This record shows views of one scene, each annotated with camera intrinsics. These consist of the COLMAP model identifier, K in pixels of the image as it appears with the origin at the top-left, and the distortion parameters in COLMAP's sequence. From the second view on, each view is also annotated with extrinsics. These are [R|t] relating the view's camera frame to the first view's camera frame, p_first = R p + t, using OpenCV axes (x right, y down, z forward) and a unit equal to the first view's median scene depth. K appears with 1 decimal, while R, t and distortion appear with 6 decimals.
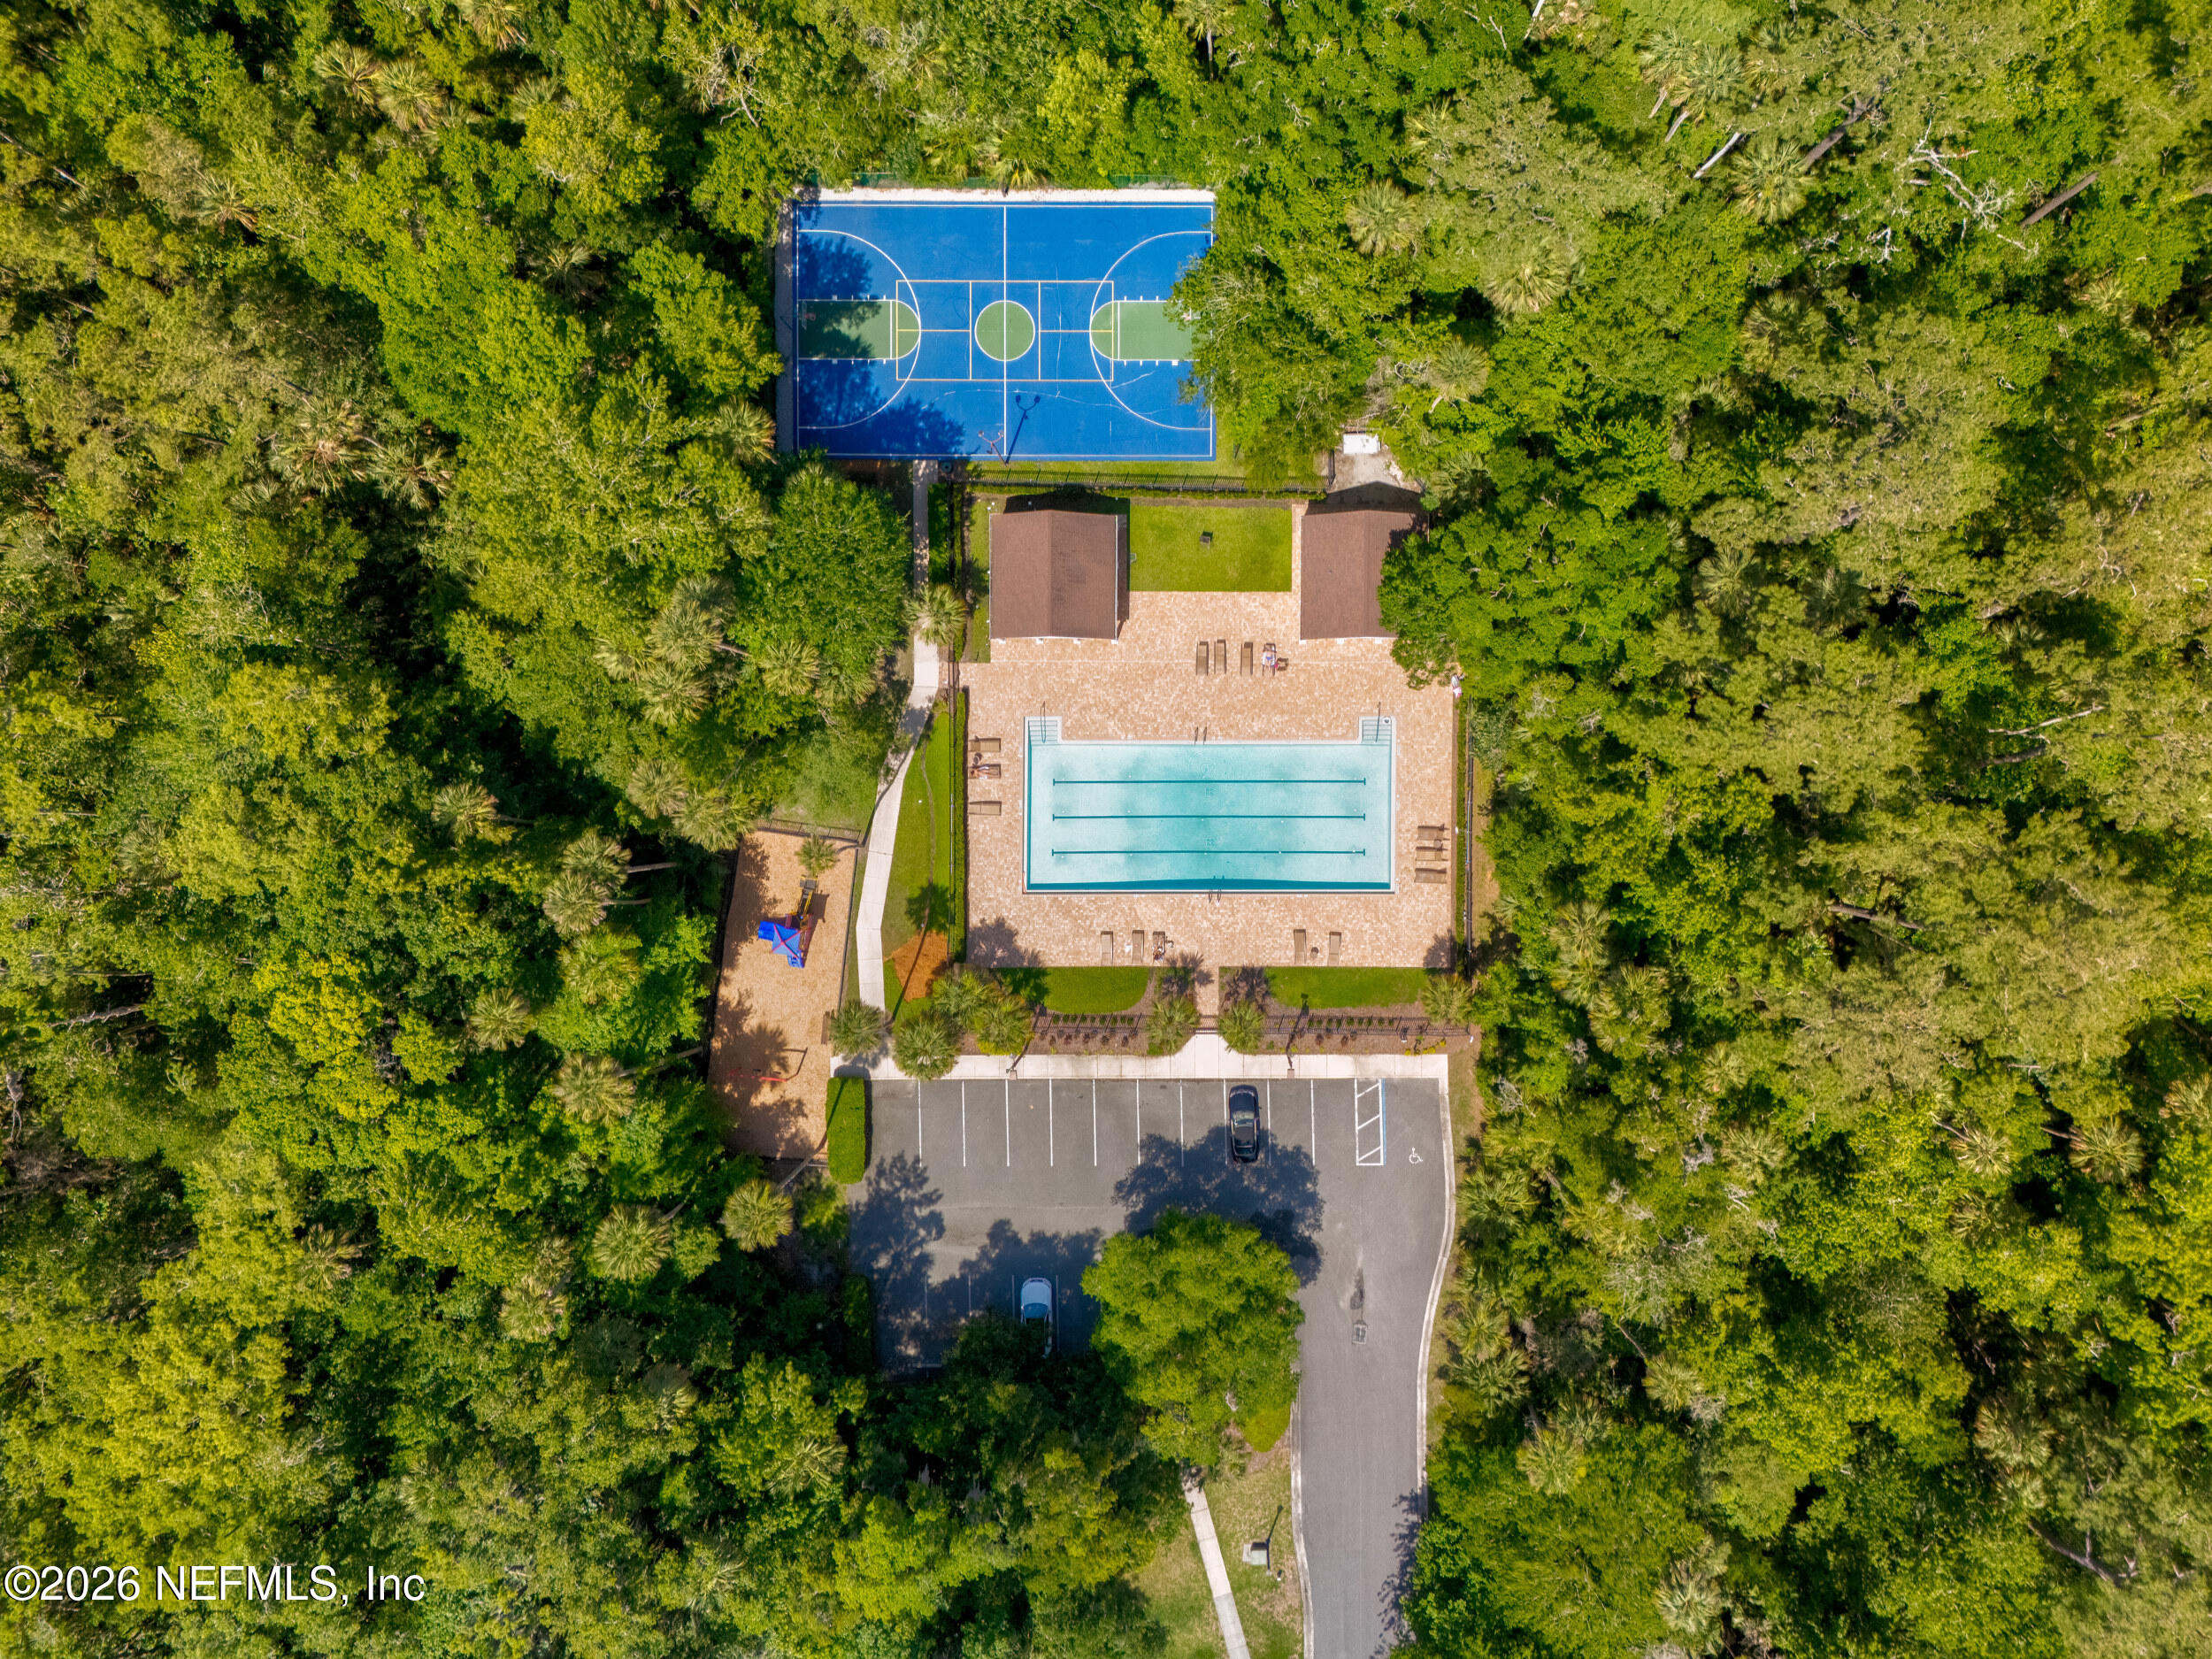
lens RADIAL K [[1725.2, 0, 1148.5], [0, 1725.2, 793.1], [0, 0, 1]] dist [0.099489, 0.002288]
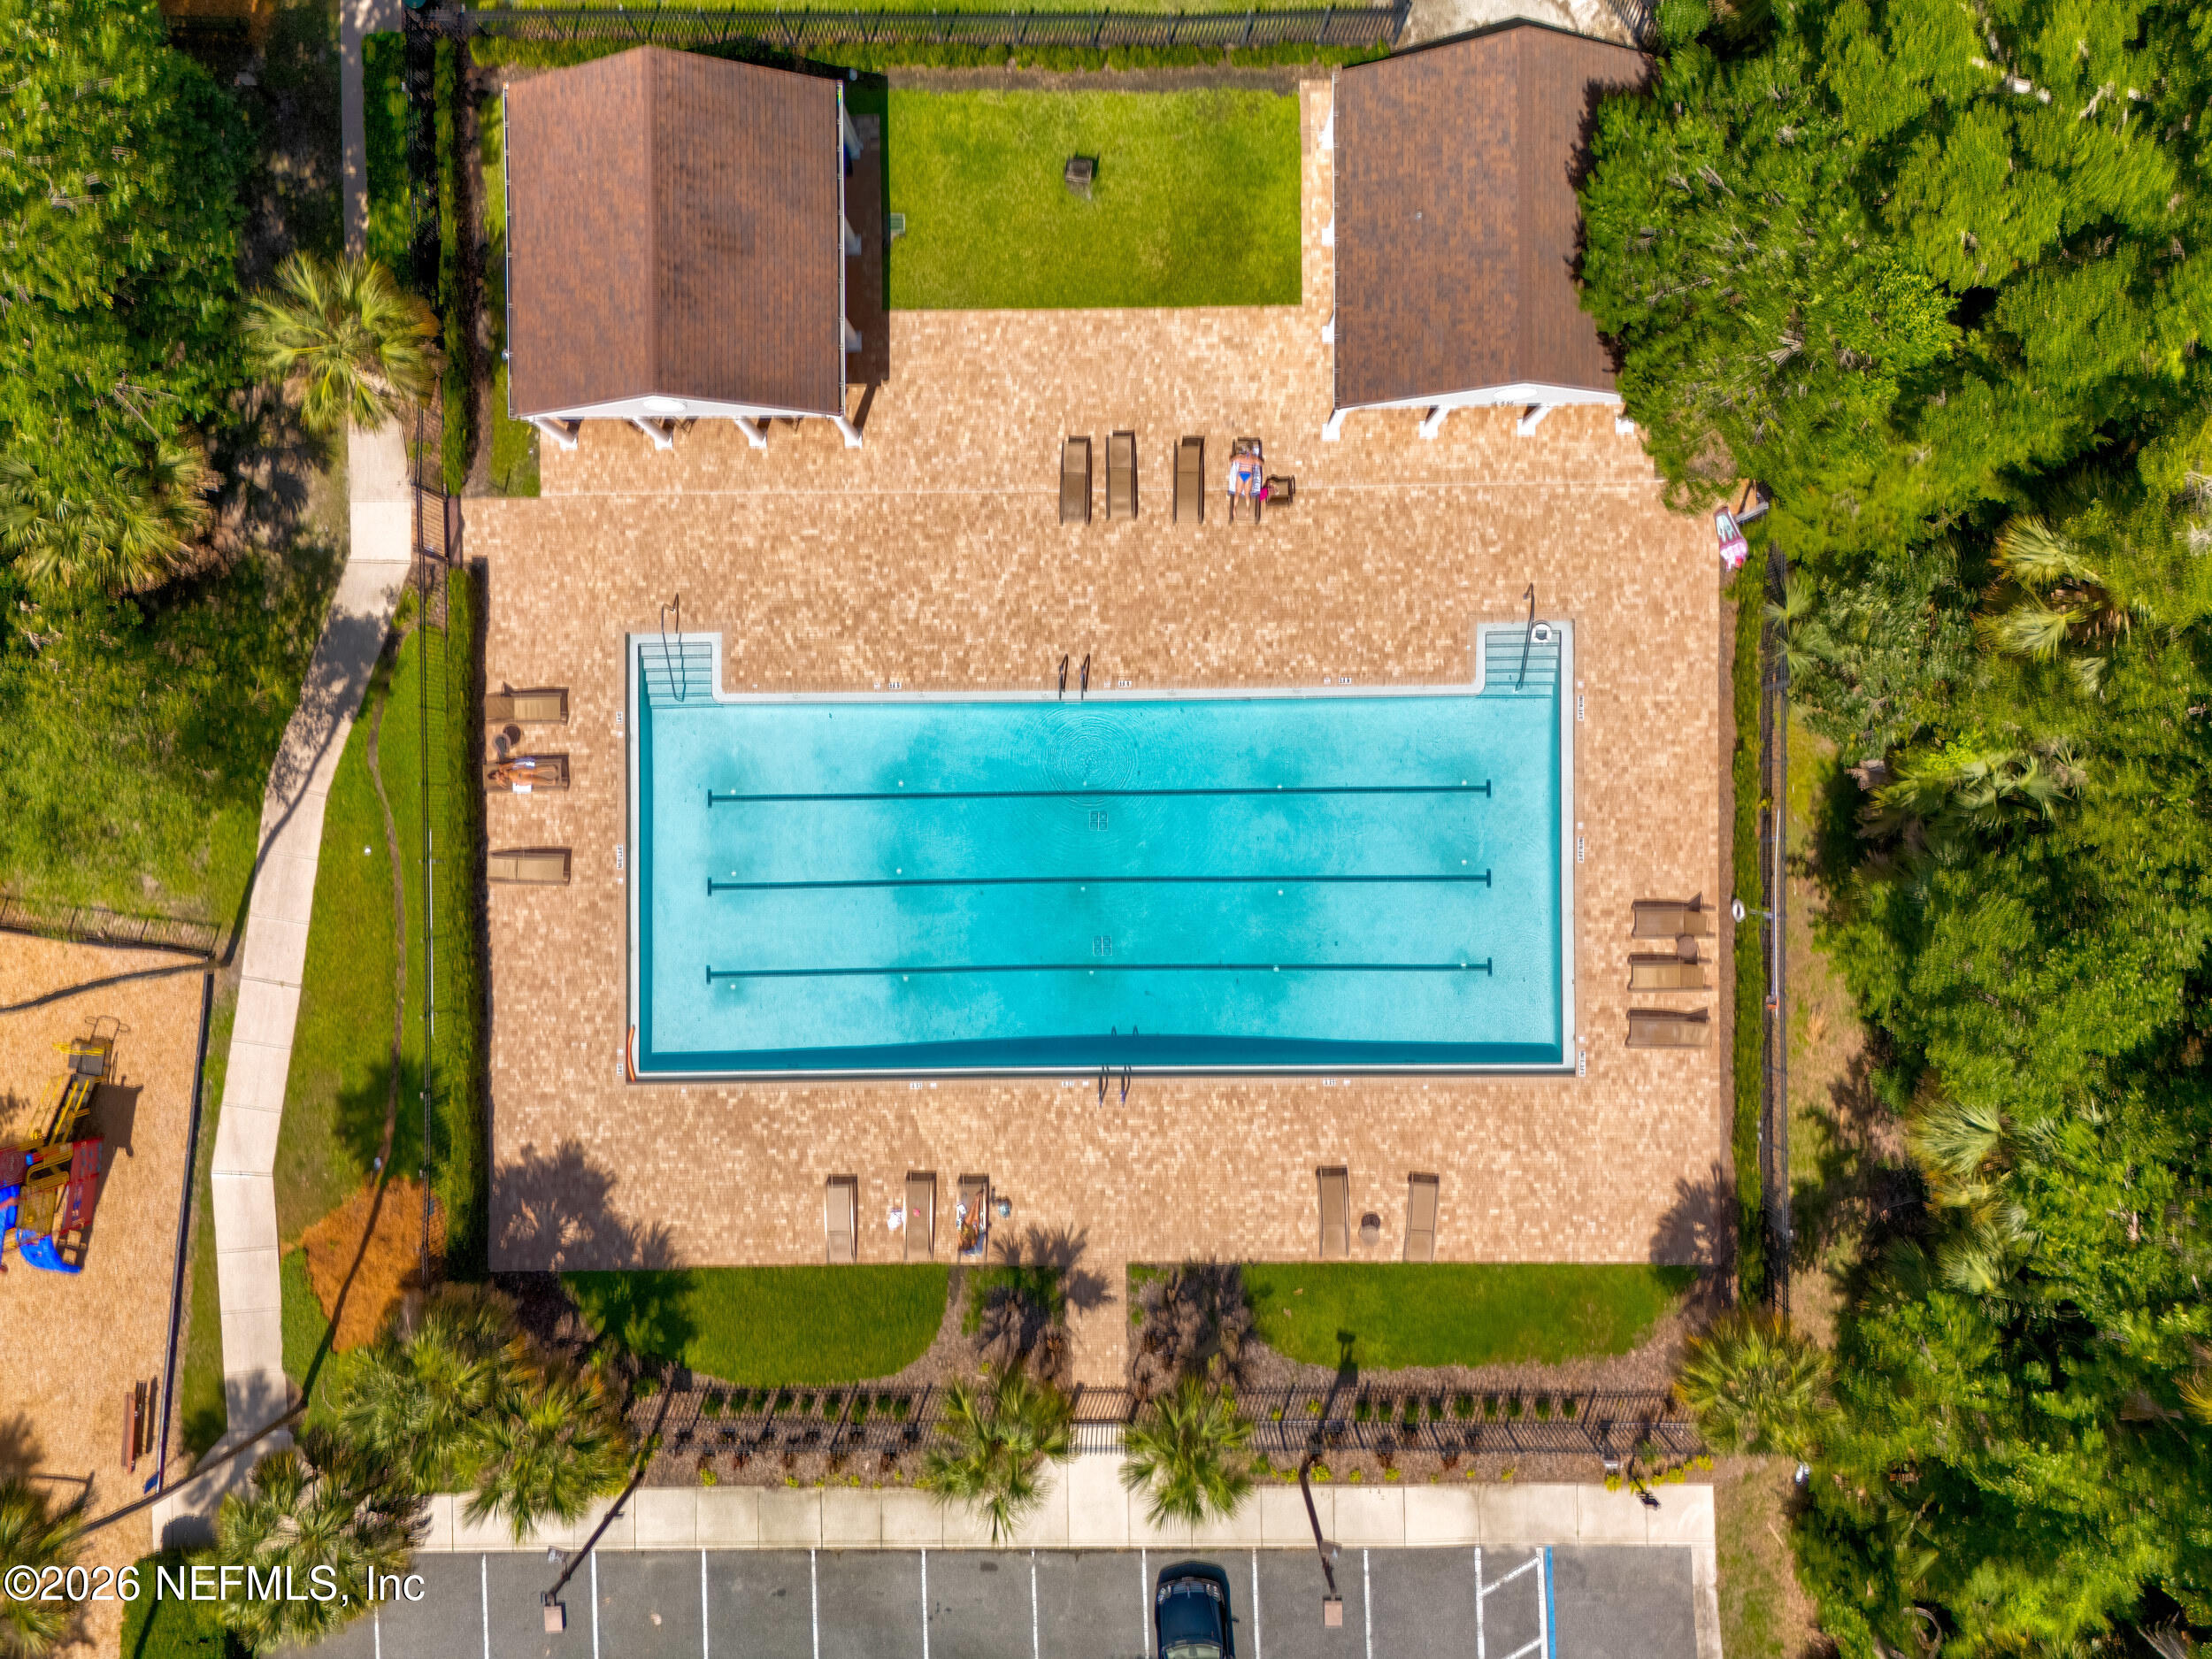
lens RADIAL K [[1336.2, 0, 1098.2], [0, 1336.2, 825.9], [0, 0, 1]] dist [0.030322, -0.012463]
pose [[0.999924, -0.010369, -0.006597, 0.037399], [0.010321, 0.999921, -0.007171, 0.003018], [0.006671, 0.007102, 0.999953, 0.694115]]
